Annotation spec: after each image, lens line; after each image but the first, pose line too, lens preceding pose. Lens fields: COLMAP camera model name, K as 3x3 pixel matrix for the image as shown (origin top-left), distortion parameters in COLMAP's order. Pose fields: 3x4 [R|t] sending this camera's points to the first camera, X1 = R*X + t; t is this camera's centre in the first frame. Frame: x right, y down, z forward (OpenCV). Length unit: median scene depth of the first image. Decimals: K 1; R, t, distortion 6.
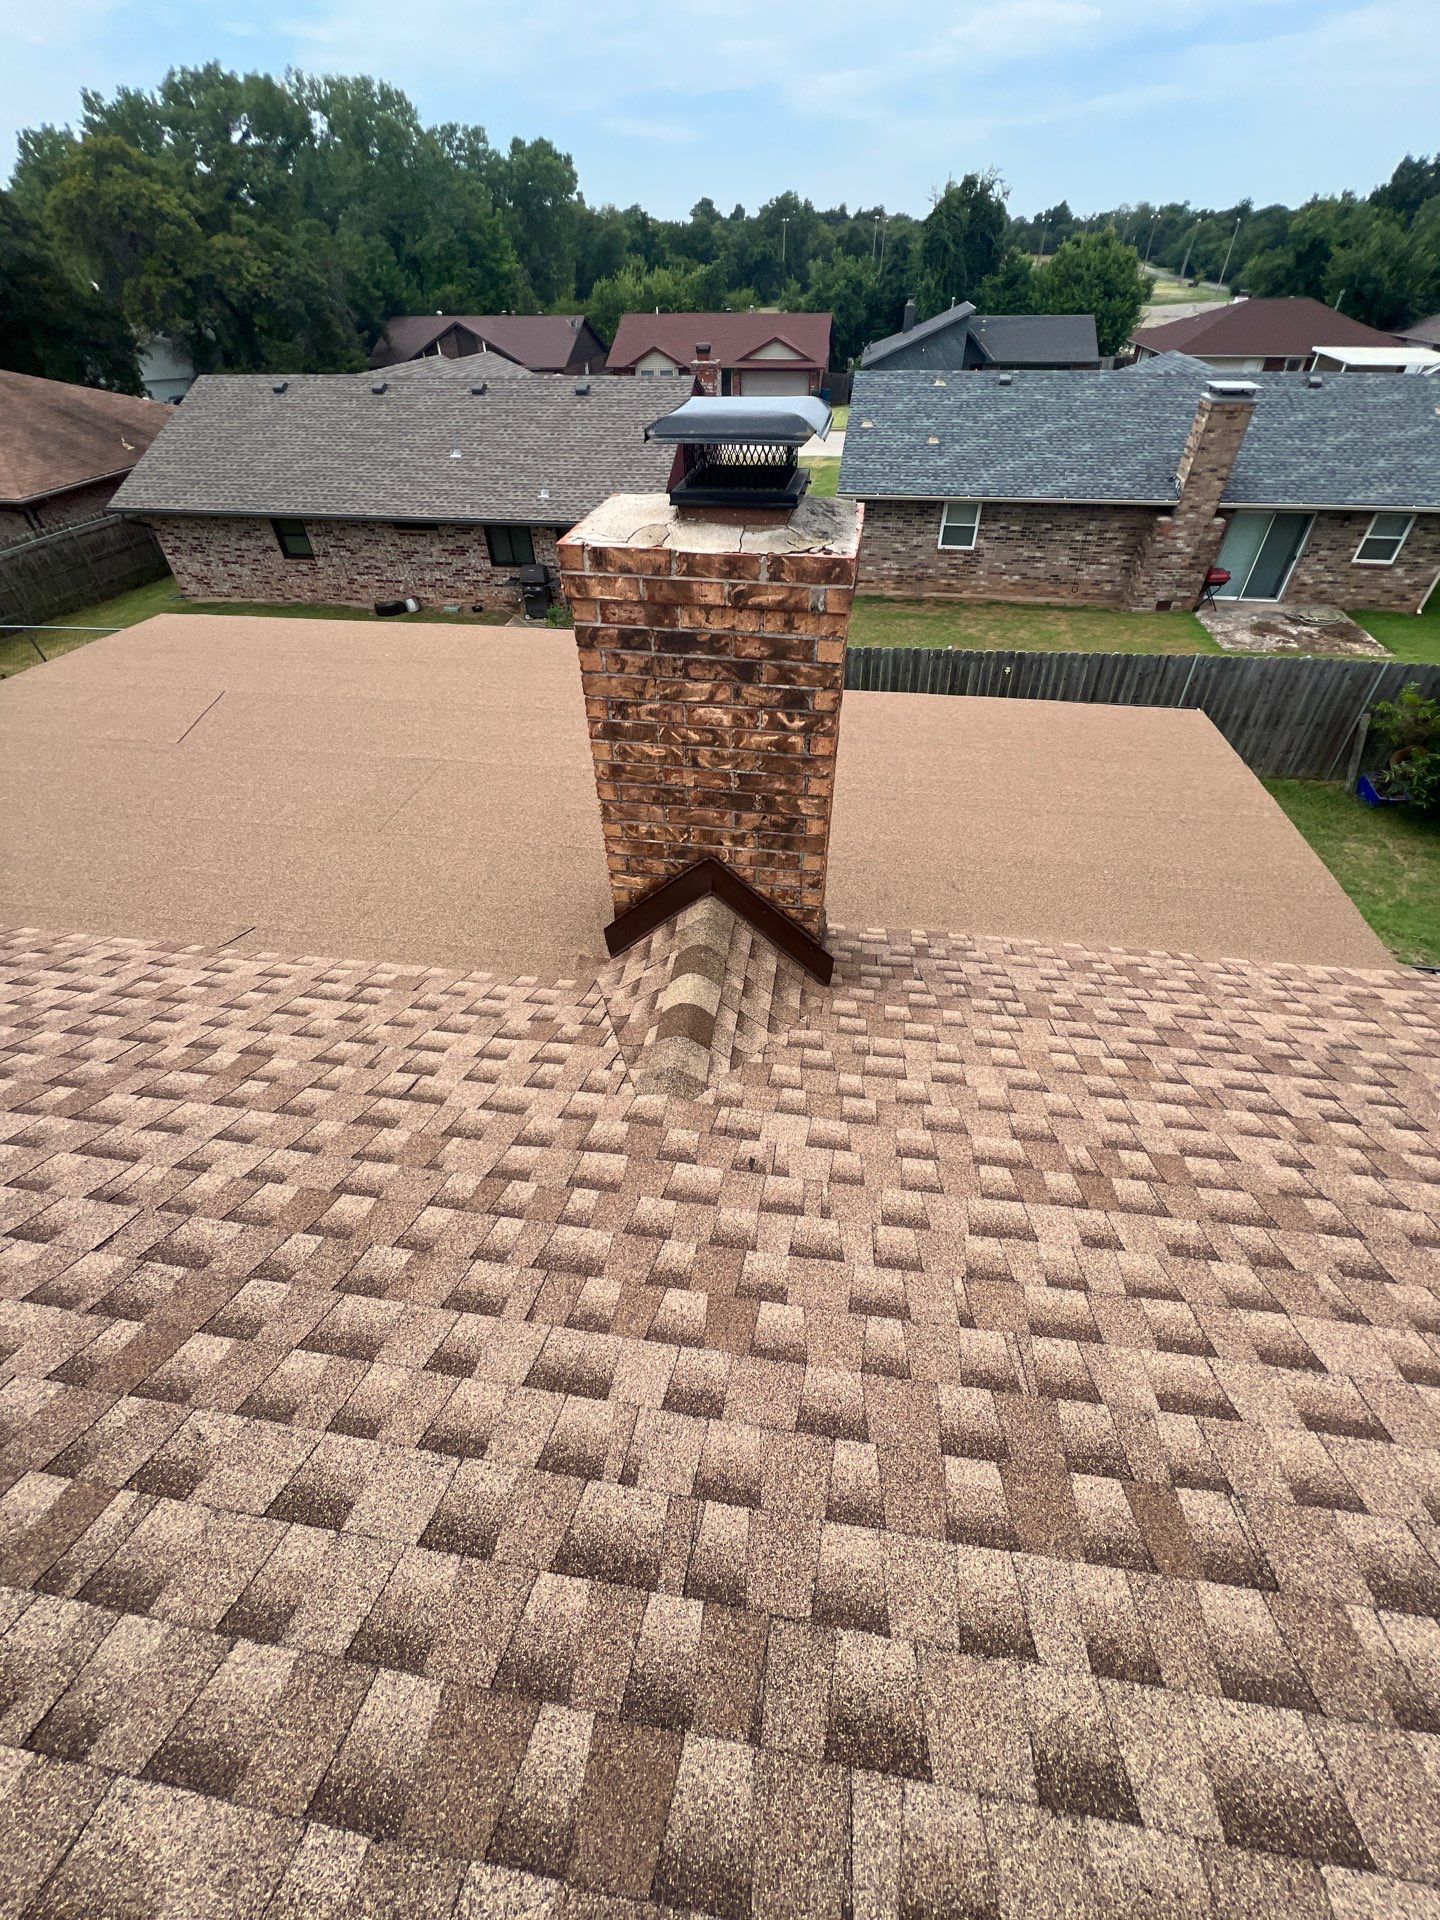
lens RADIAL K [[762.1, 0, 720.0], [0, 762.1, 960.0], [0, 0, 1]] dist [-0.002779, -0.000407]
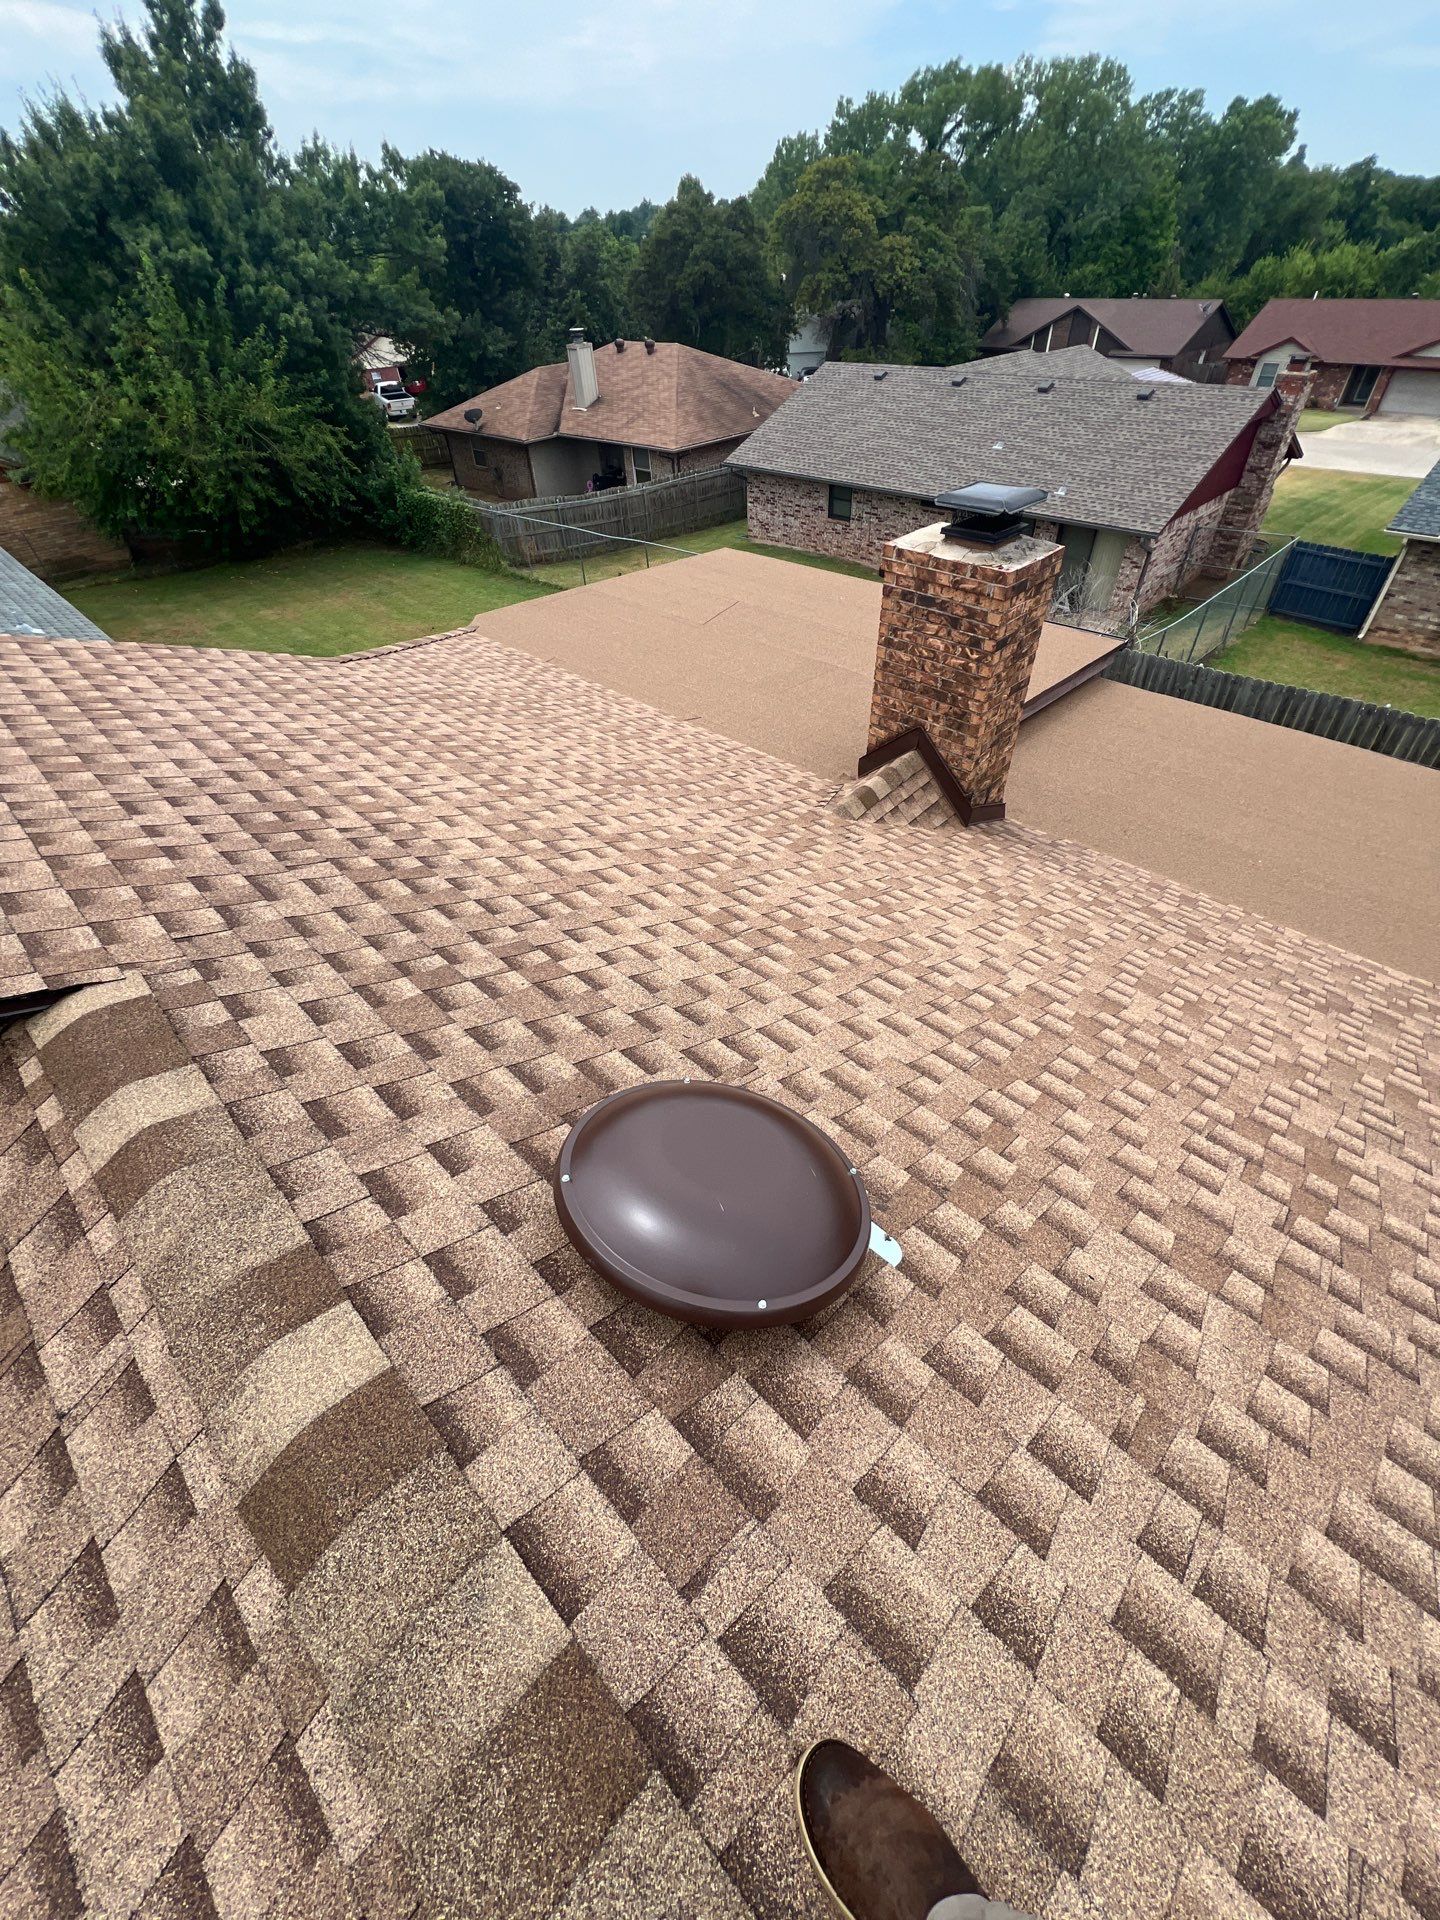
lens RADIAL K [[762.1, 0, 720.0], [0, 762.1, 960.0], [0, 0, 1]] dist [-0.002779, -0.000407]
pose [[0.814725, 0.383829, -0.434624, 0.084540], [-0.373698, 0.920694, 0.112576, 0.049269], [0.443366, 0.070700, 0.893548, -0.110554]]
